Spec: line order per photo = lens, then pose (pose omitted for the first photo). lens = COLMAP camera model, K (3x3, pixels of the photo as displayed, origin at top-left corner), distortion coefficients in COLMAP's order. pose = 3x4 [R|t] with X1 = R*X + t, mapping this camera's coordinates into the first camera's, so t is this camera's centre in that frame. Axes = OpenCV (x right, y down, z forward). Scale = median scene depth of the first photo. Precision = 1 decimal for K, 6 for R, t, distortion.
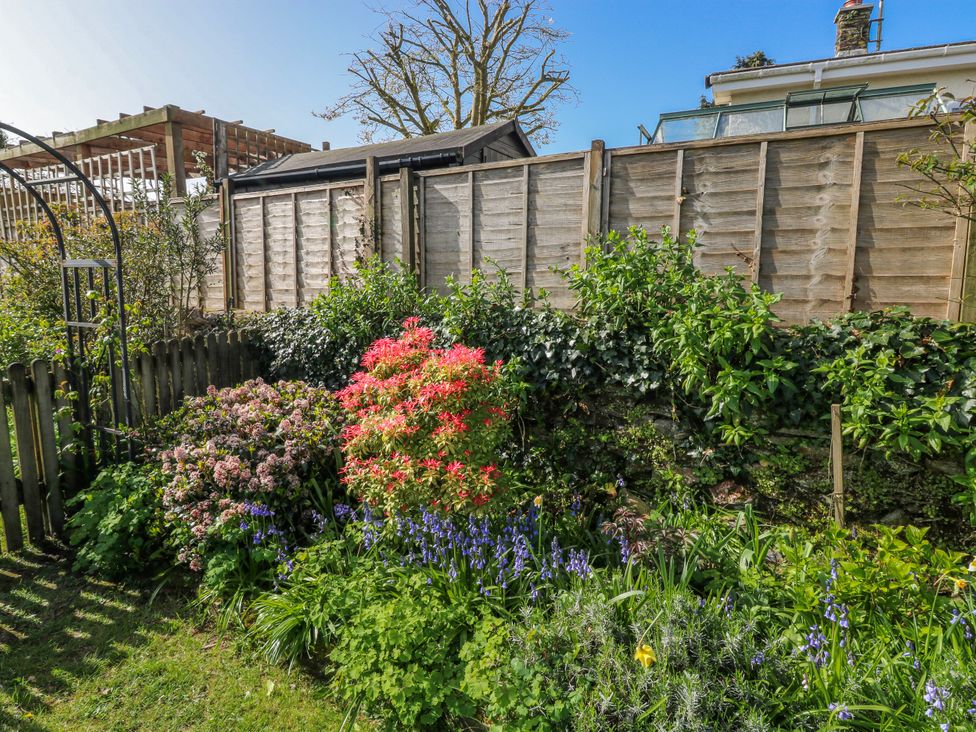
lens RADIAL K [[500.9, 0, 491.4], [0, 500.9, 359.0], [0, 0, 1]] dist [-0.011234, -0.006333]
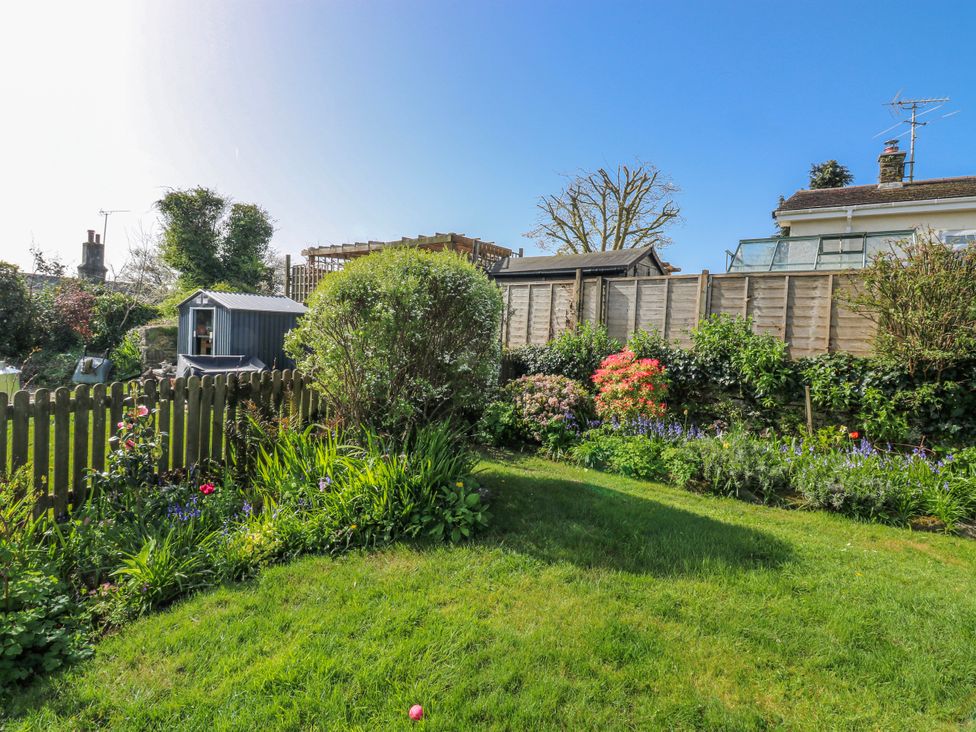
lens RADIAL K [[500.9, 0, 483.2], [0, 500.9, 363.6], [0, 0, 1]] dist [-0.011234, -0.006333]
pose [[0.986187, 0.051016, -0.157583, -0.394816], [-0.068146, 0.992104, -0.105285, 0.259701], [0.150968, 0.114569, 0.981877, -1.274833]]
